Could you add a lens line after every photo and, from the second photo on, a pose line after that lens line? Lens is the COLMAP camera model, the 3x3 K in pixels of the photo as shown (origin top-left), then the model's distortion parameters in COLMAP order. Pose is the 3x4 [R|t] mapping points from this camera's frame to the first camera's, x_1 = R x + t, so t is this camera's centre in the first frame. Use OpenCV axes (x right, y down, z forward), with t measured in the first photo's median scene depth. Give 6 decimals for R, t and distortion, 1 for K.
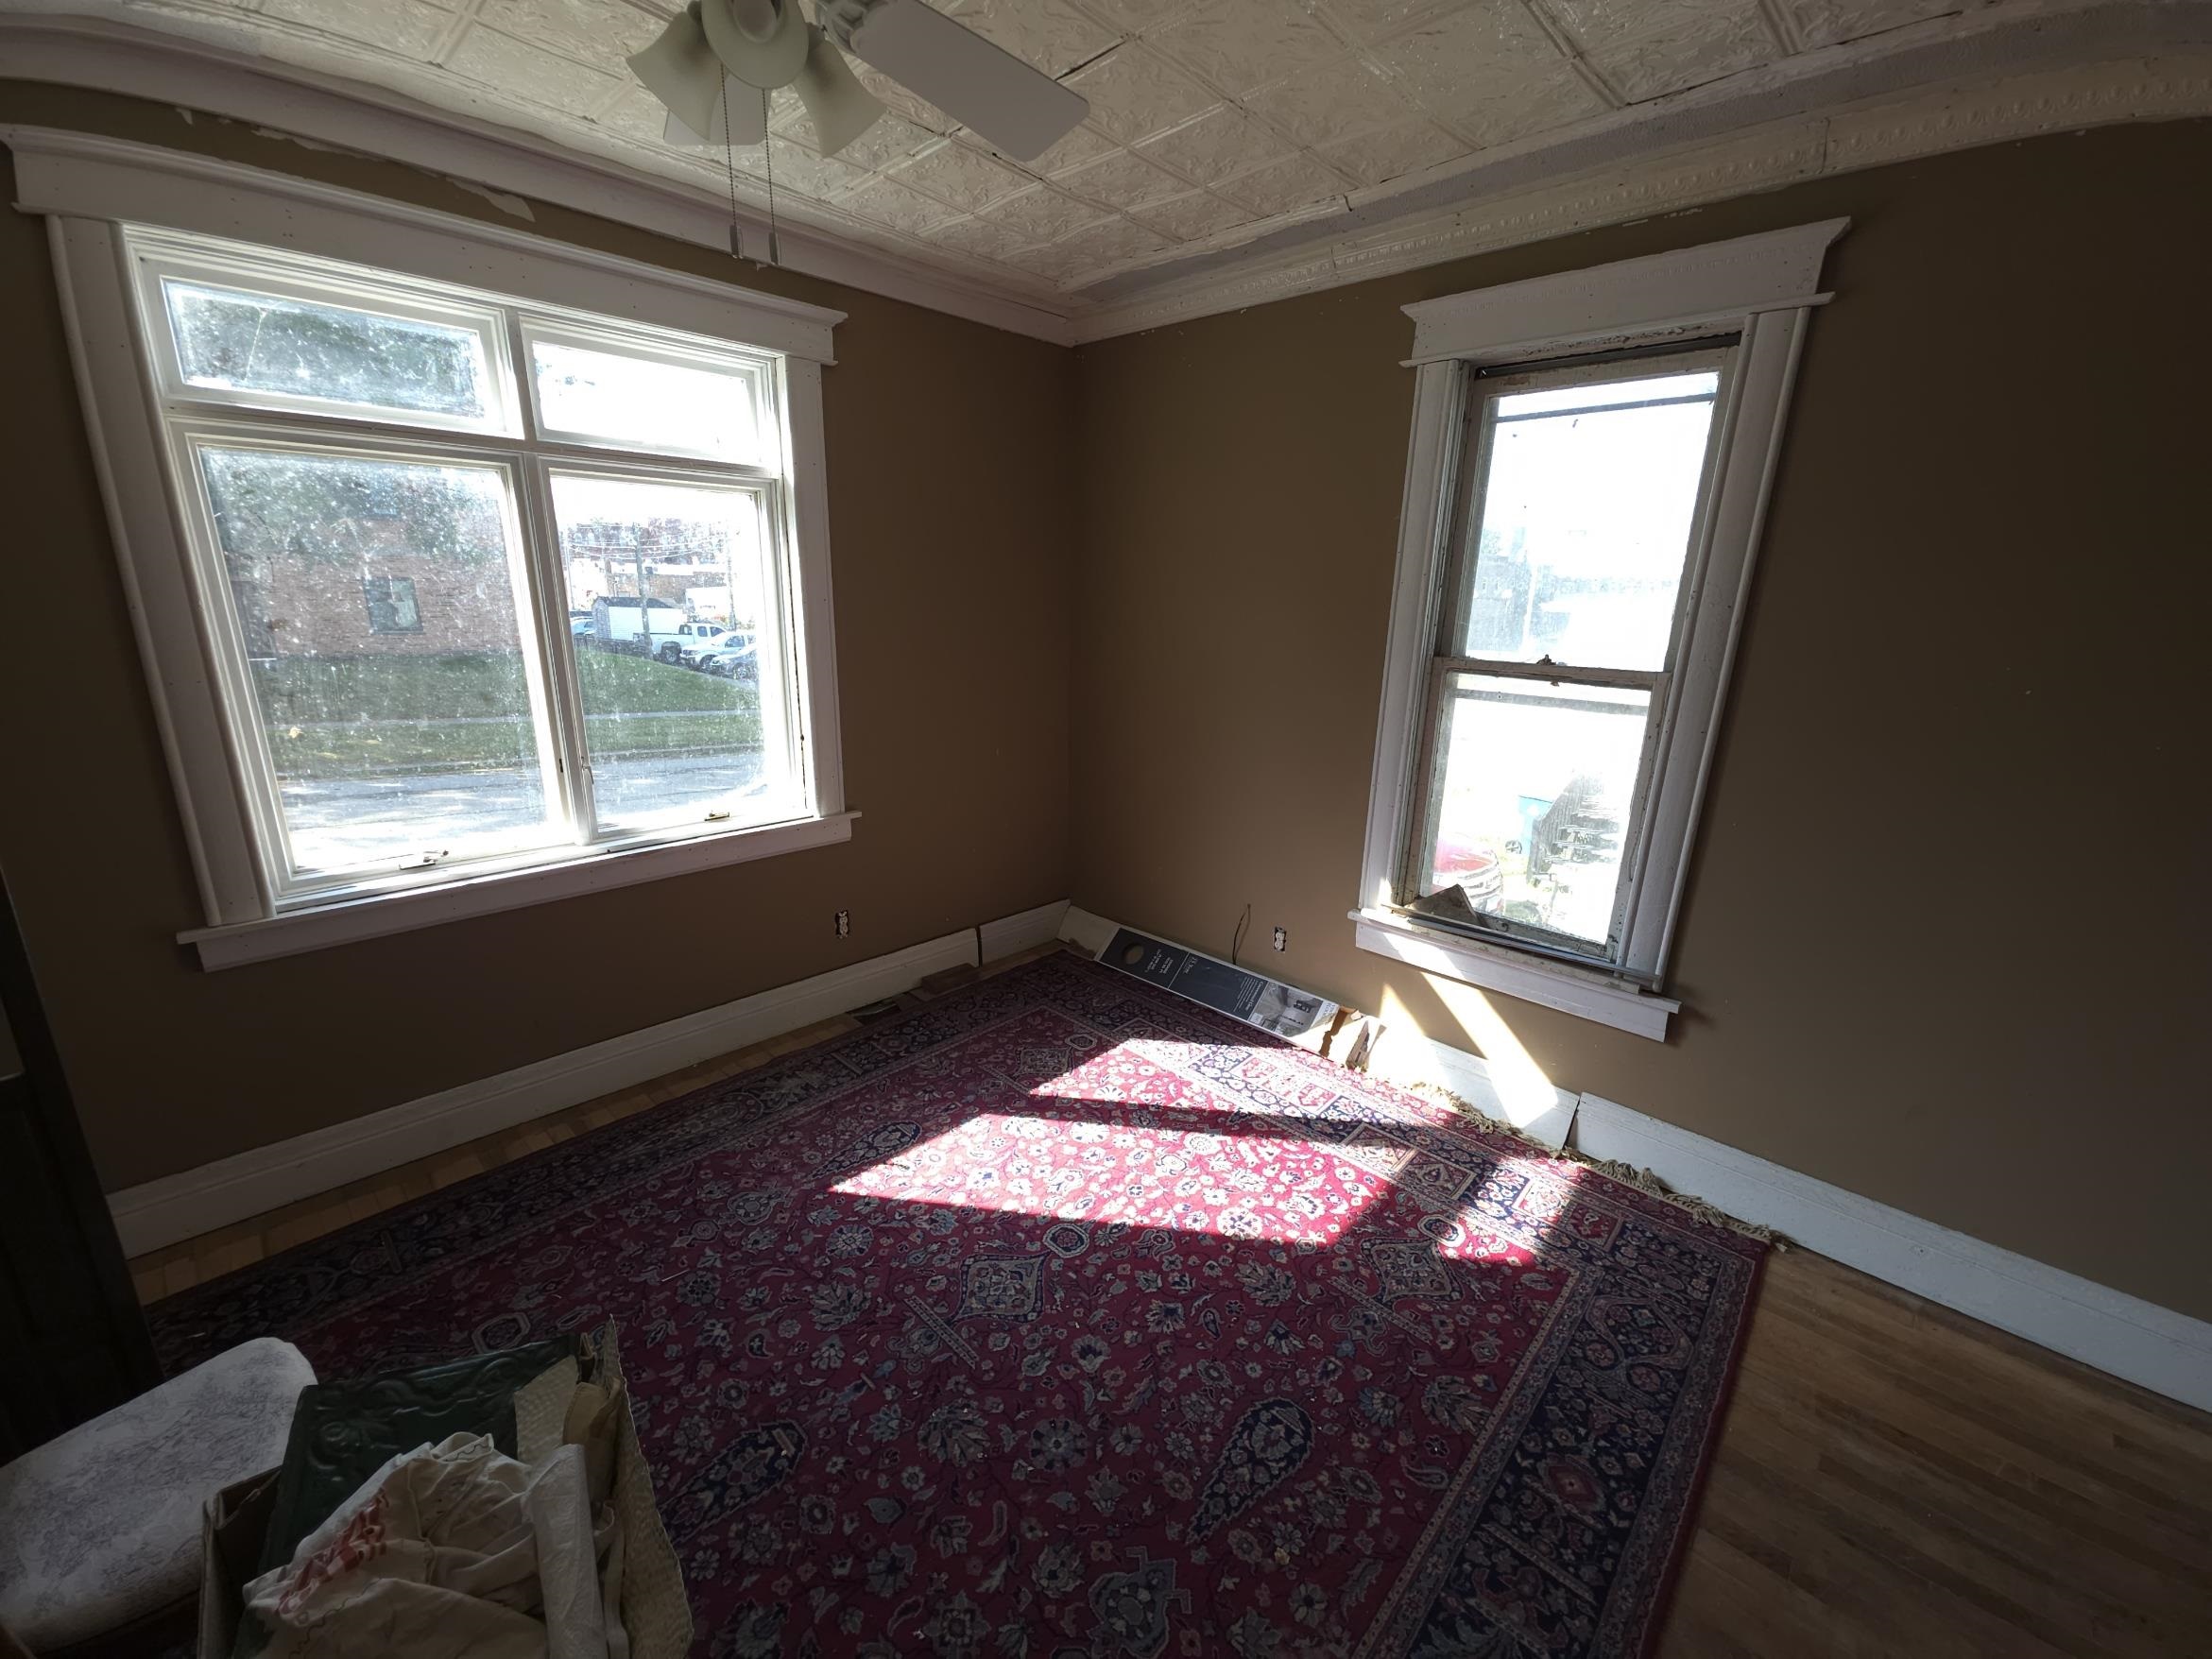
lens RADIAL K [[884.3, 0, 1104.5], [0, 884.3, 826.6], [0, 0, 1]] dist [0.012906, -0.007563]
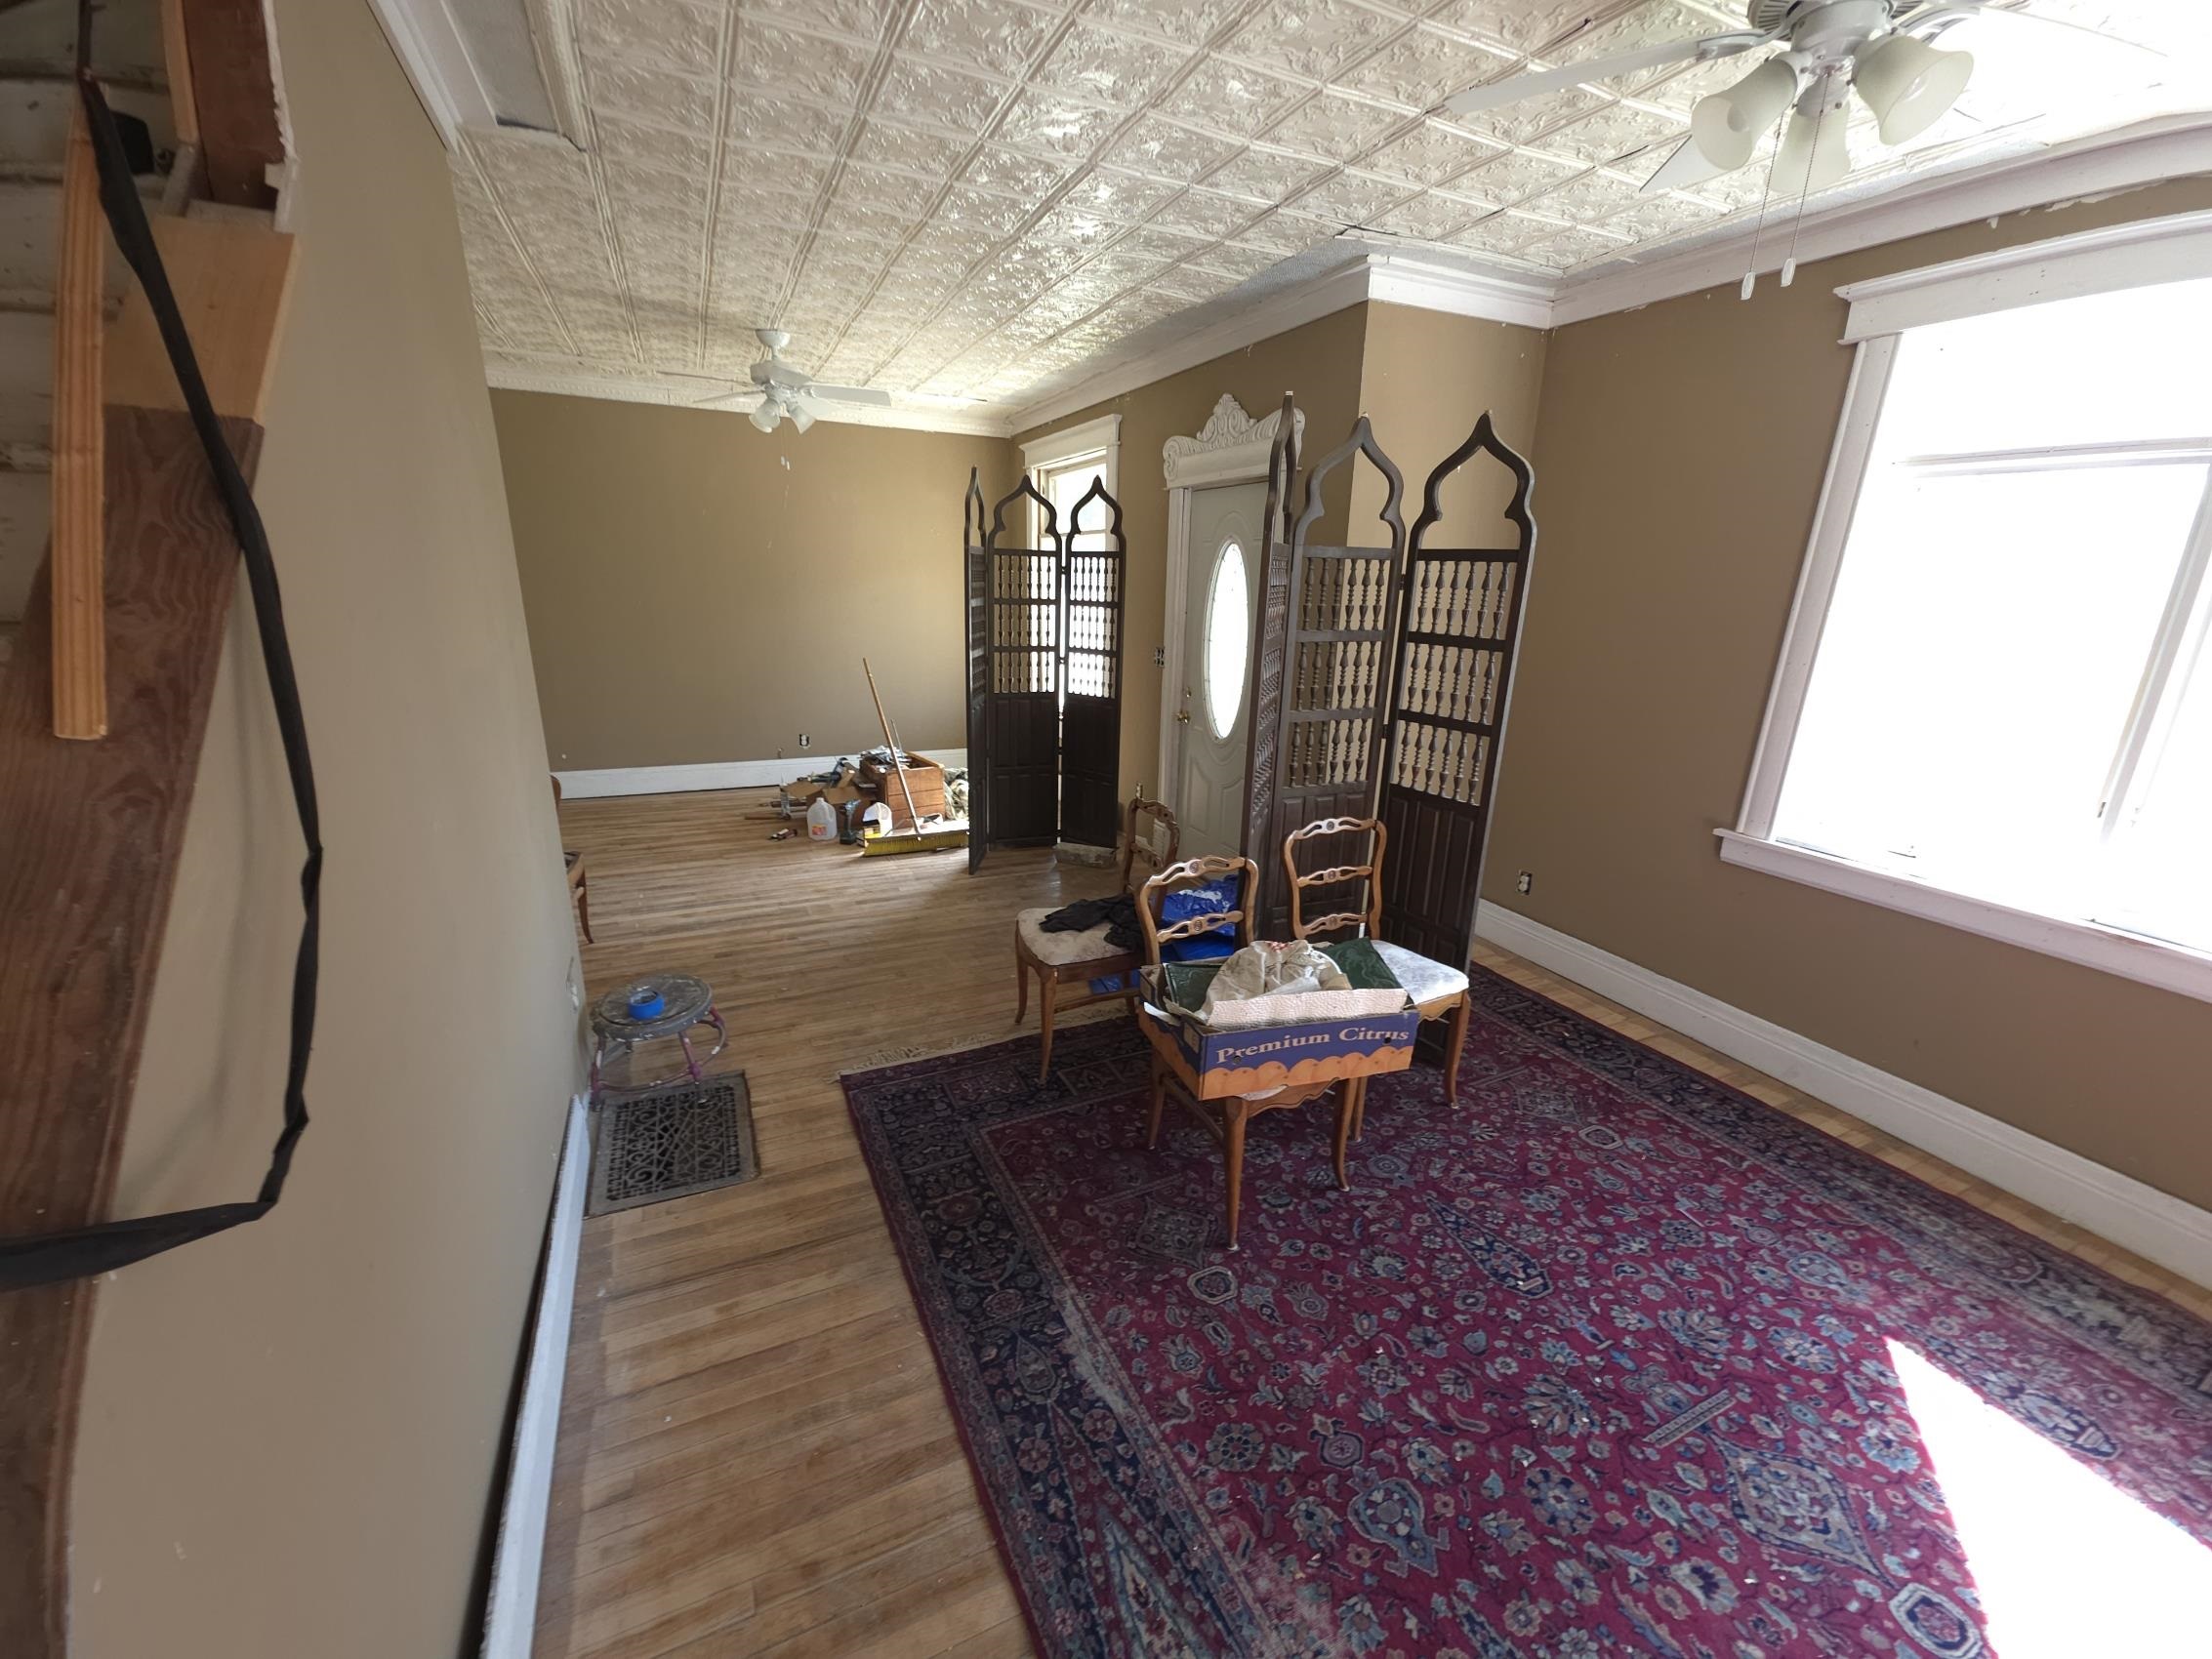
lens RADIAL K [[884.2, 0, 1105.5], [0, 884.2, 828.4], [0, 0, 1]] dist [0.012906, -0.007563]
pose [[-0.358944, 0.230931, -0.904340, 0.709169], [-0.281791, 0.896883, 0.340874, -0.102285], [0.889805, 0.377190, -0.256856, 0.495486]]
